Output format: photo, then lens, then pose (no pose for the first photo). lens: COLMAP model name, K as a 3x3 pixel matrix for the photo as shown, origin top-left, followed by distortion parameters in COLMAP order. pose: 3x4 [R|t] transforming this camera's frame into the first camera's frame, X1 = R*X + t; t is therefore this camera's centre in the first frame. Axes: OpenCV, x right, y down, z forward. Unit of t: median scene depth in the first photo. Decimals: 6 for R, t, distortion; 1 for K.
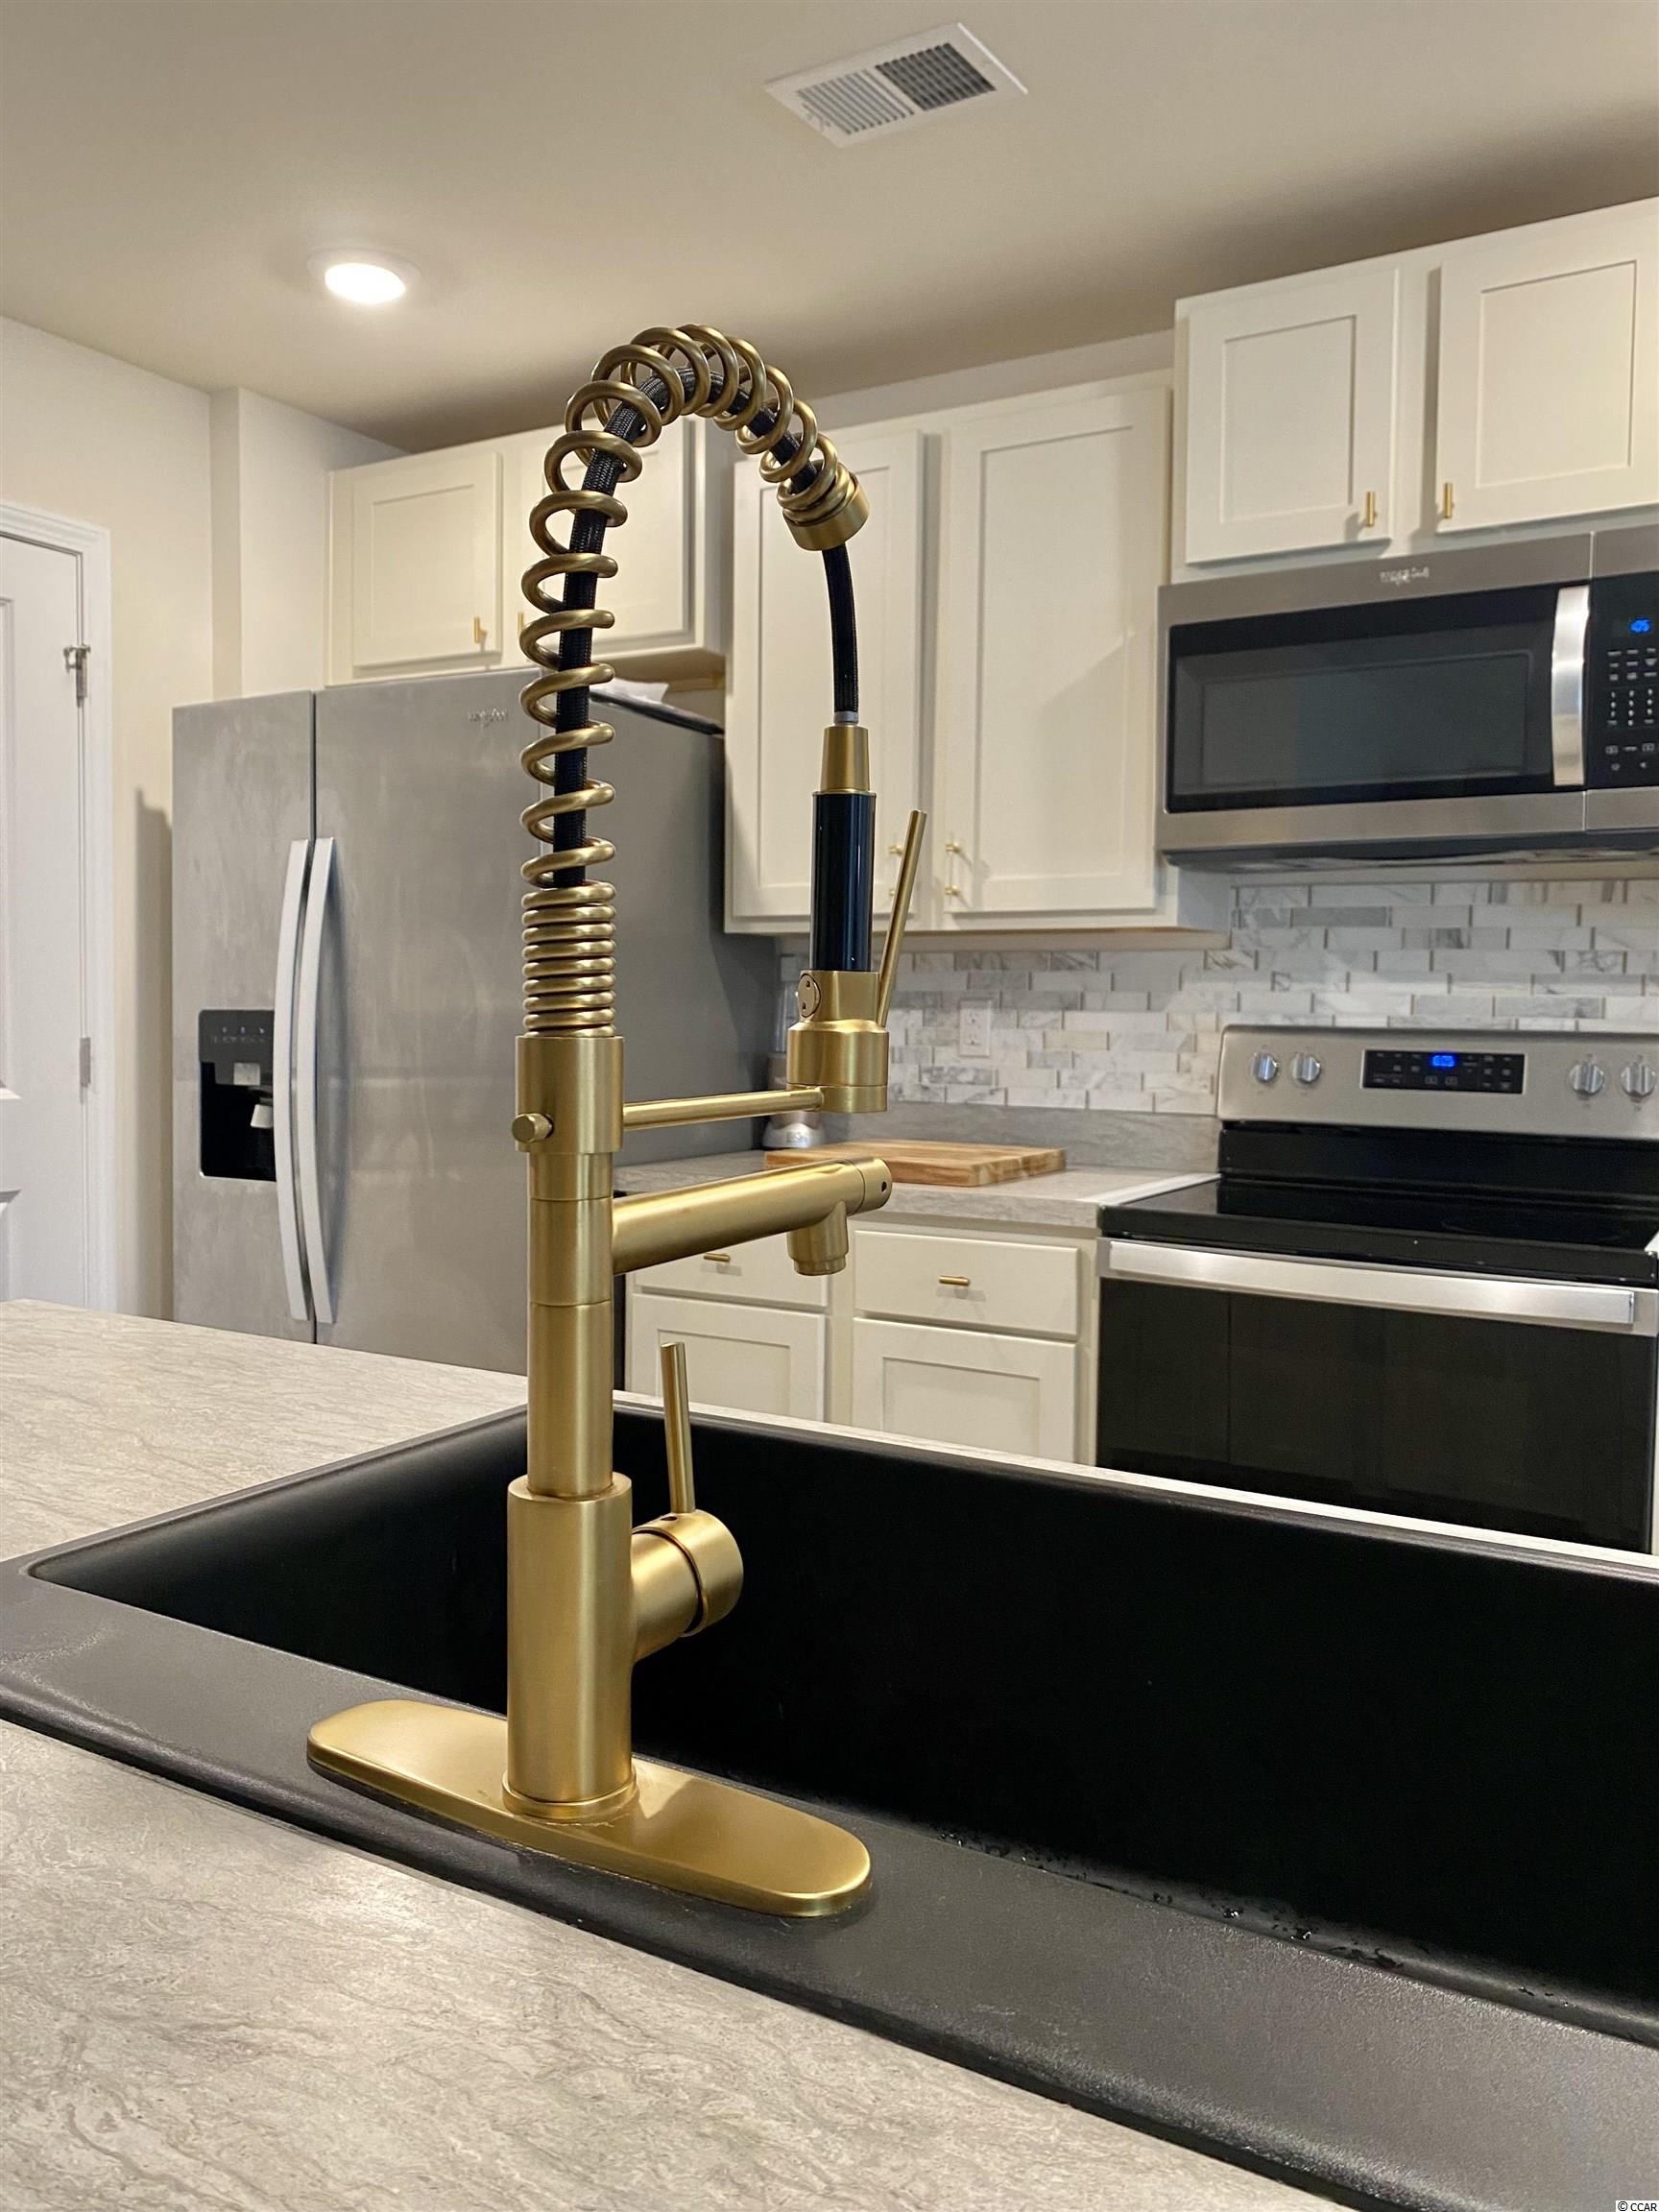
lens RADIAL K [[1692.9, 0, 836.4], [0, 1692.9, 1105.7], [0, 0, 1]] dist [0.074571, -0.172944]
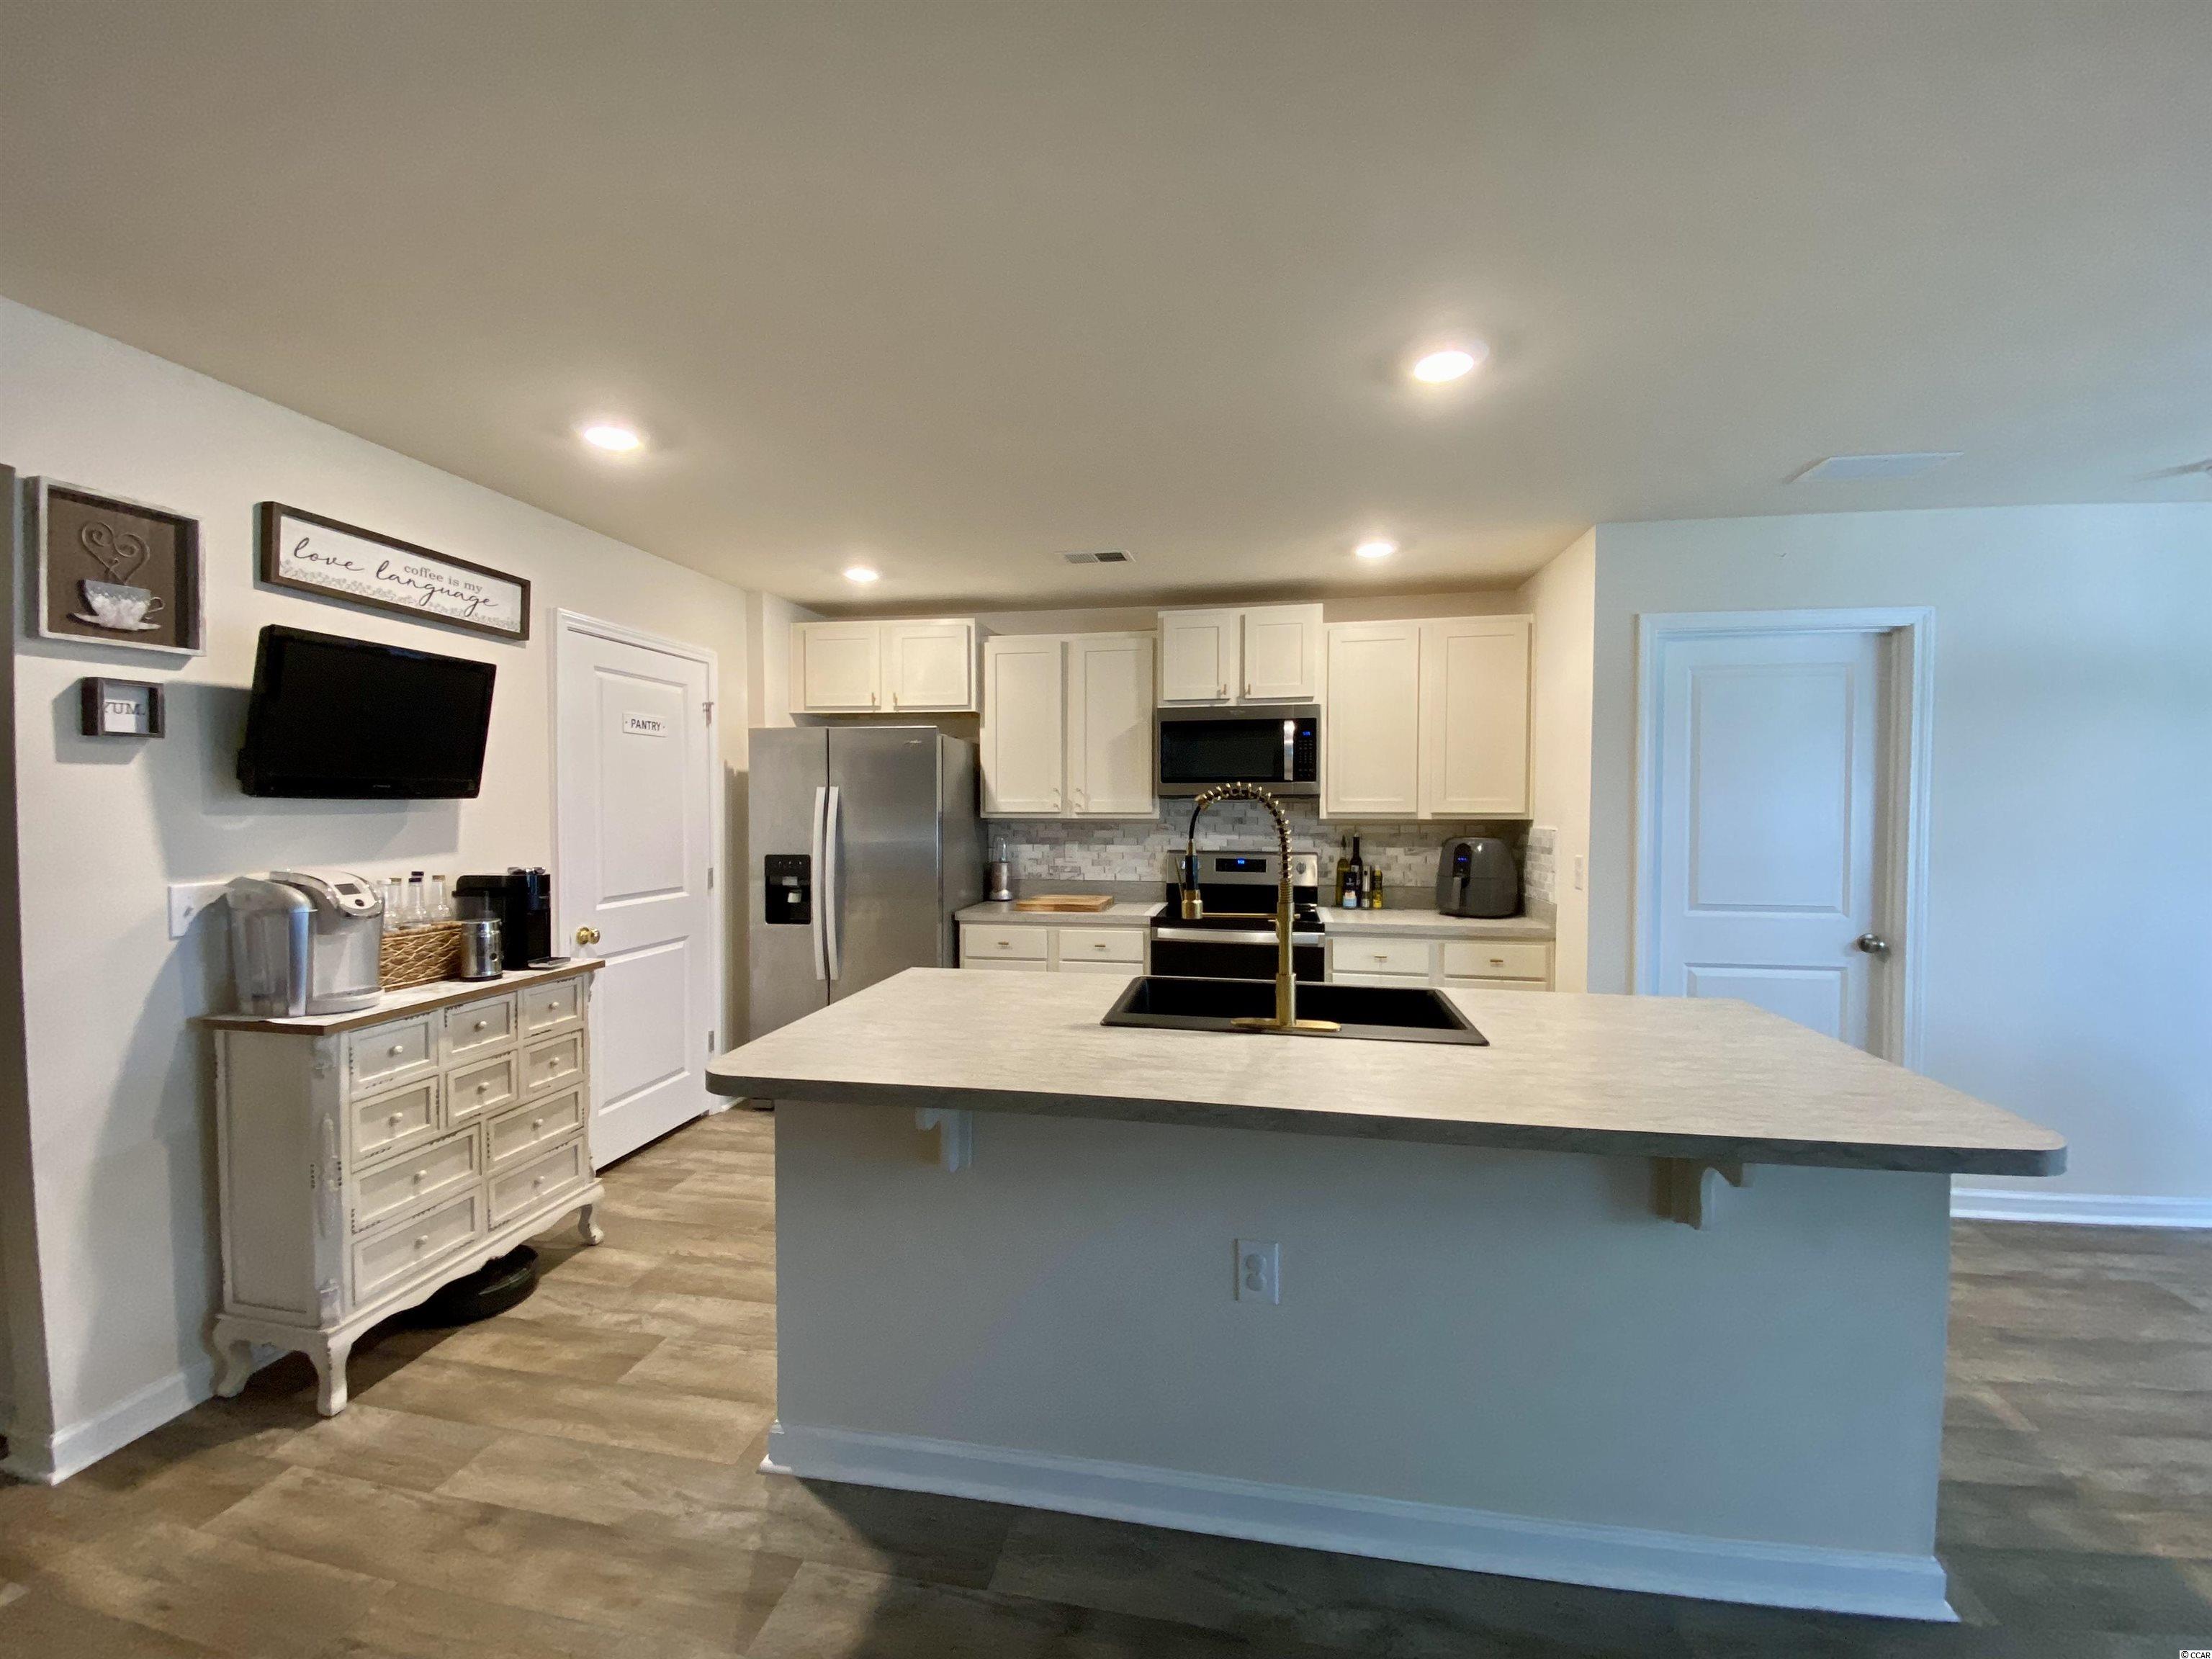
lens RADIAL K [[896.9, 0, 1111.3], [0, 896.9, 823.0], [0, 0, 1]] dist [0.060003, -0.040903]
pose [[0.938986, -0.017971, 0.343486, -0.384515], [0.030410, 0.999061, -0.030861, -0.050038], [-0.342608, 0.039423, 0.938651, -0.396923]]
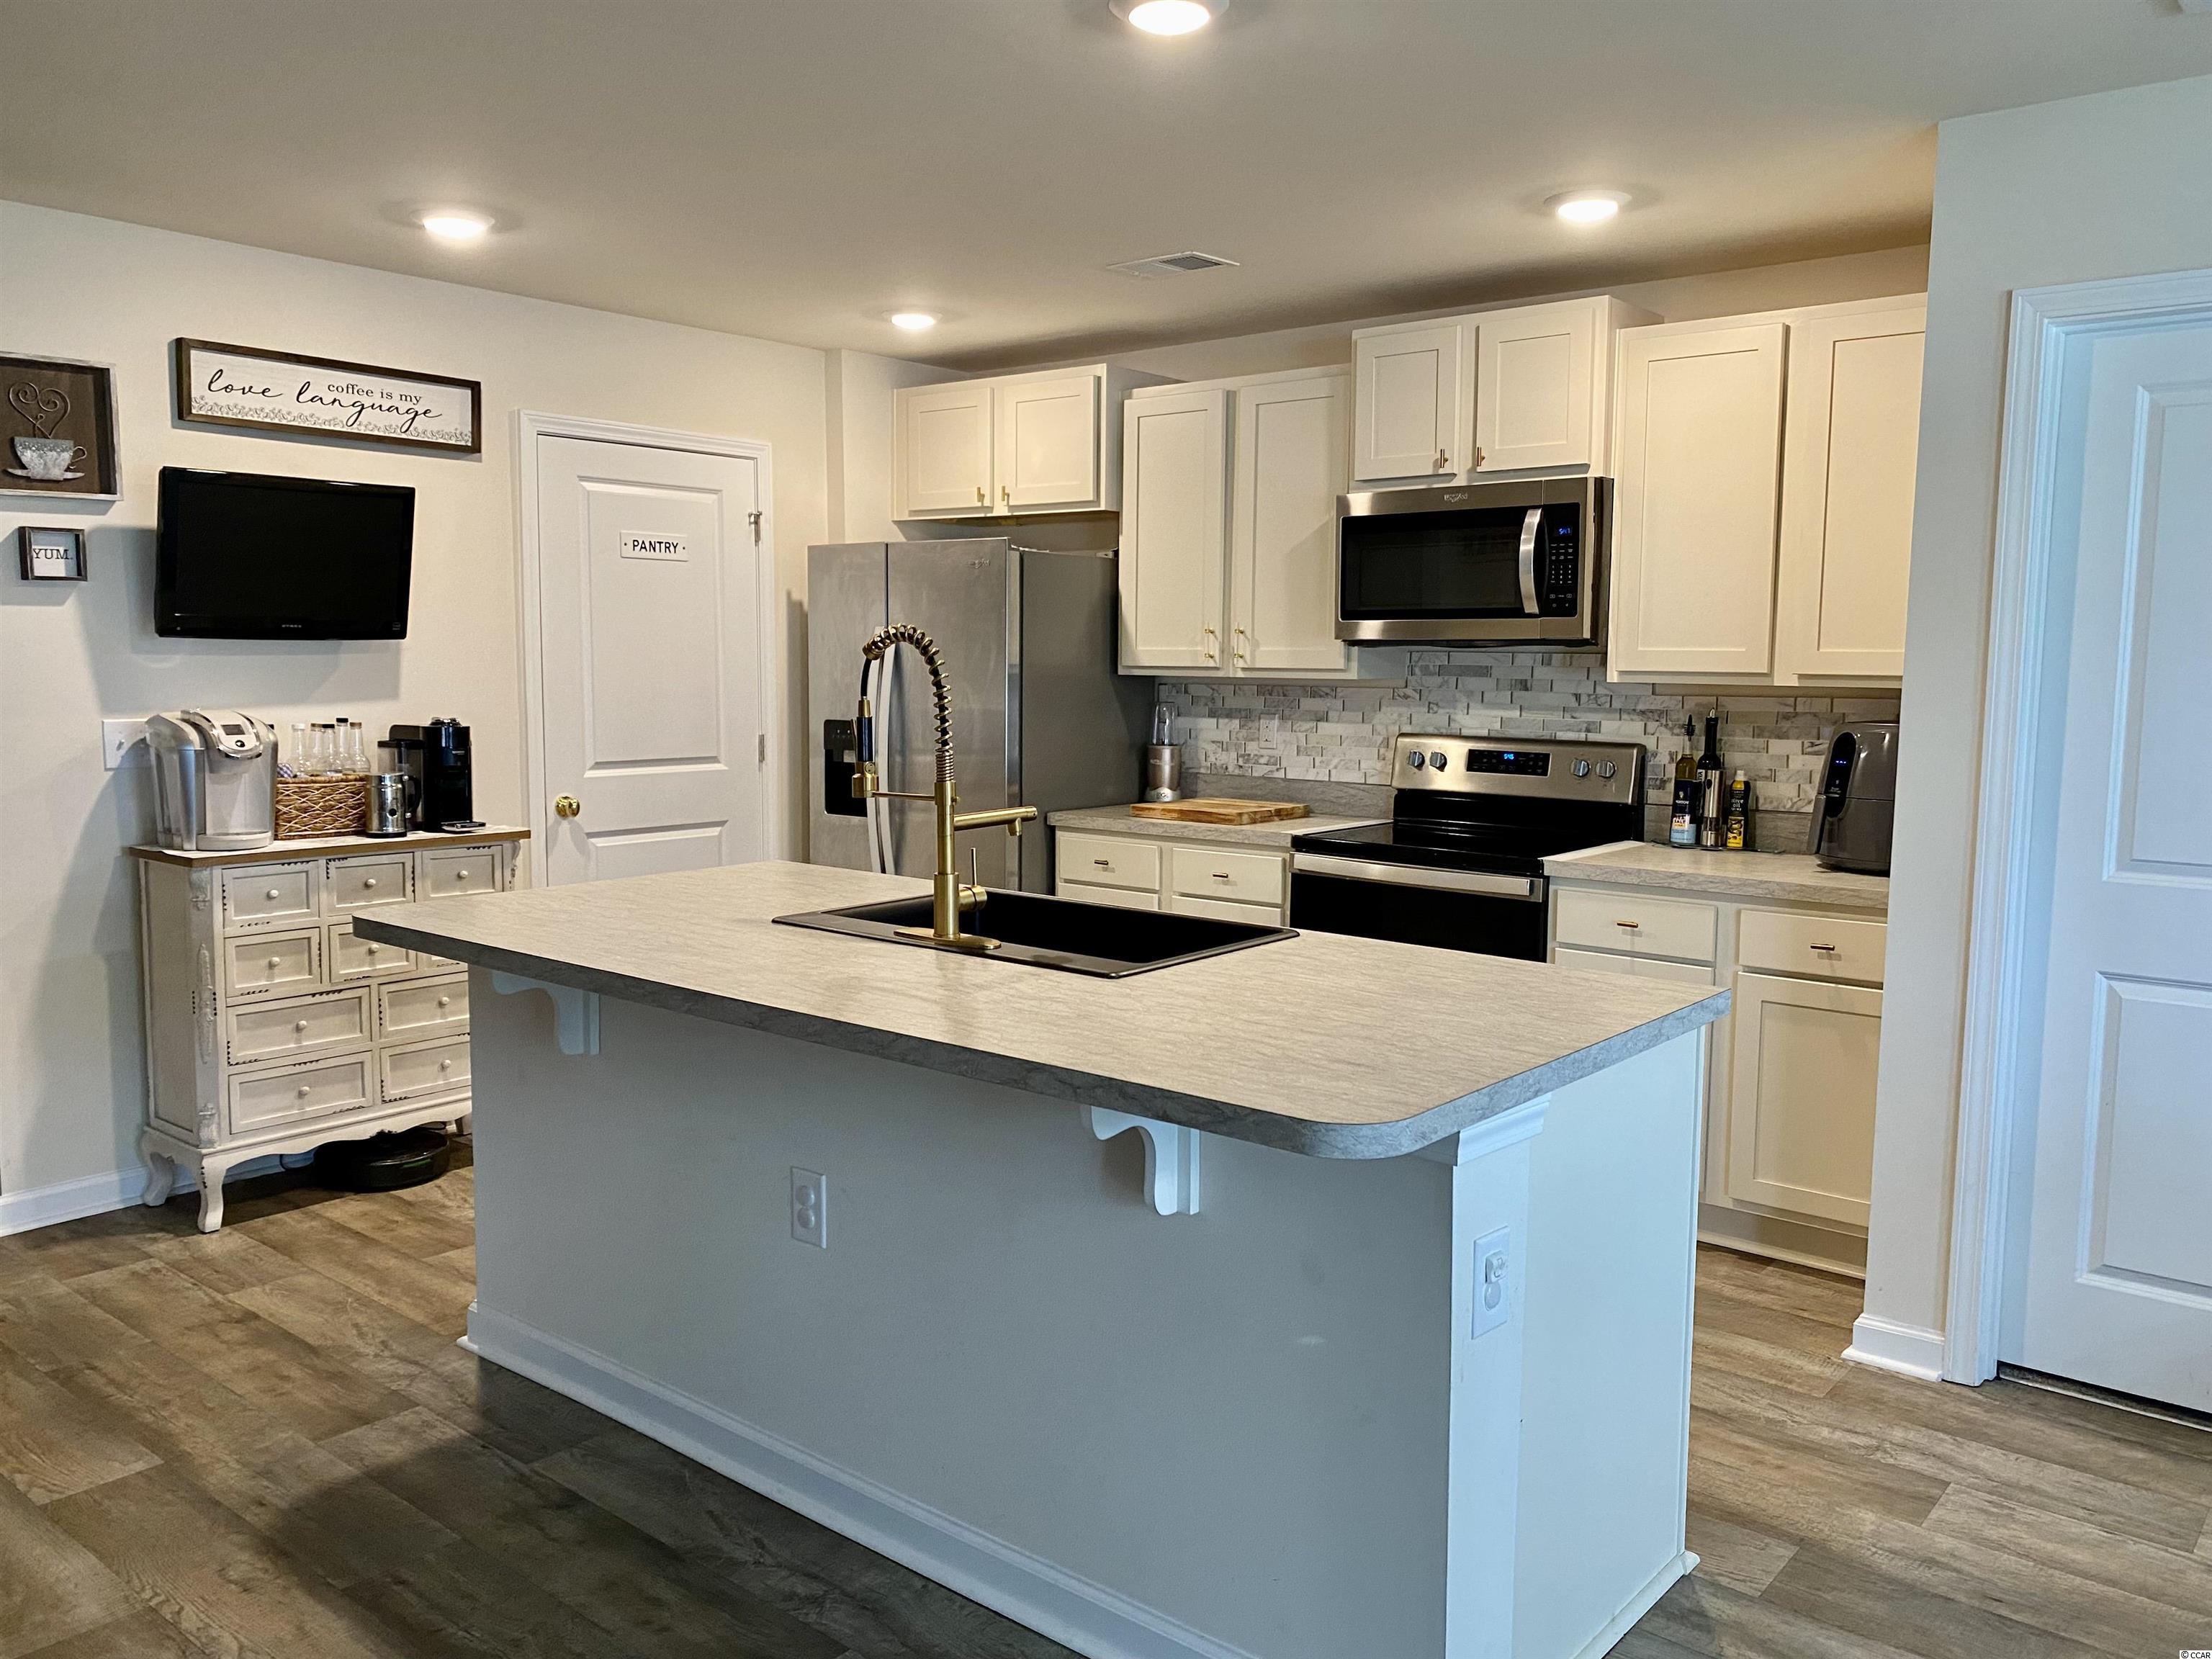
lens RADIAL K [[1705.7, 0, 1100.3], [0, 1705.7, 825.2], [0, 0, 1]] dist [0.100142, -0.137187]
pose [[0.986112, 0.014006, -0.165492, 0.220185], [-0.007178, 0.999101, 0.041788, -0.024734], [0.165928, -0.040019, 0.985325, -0.760579]]
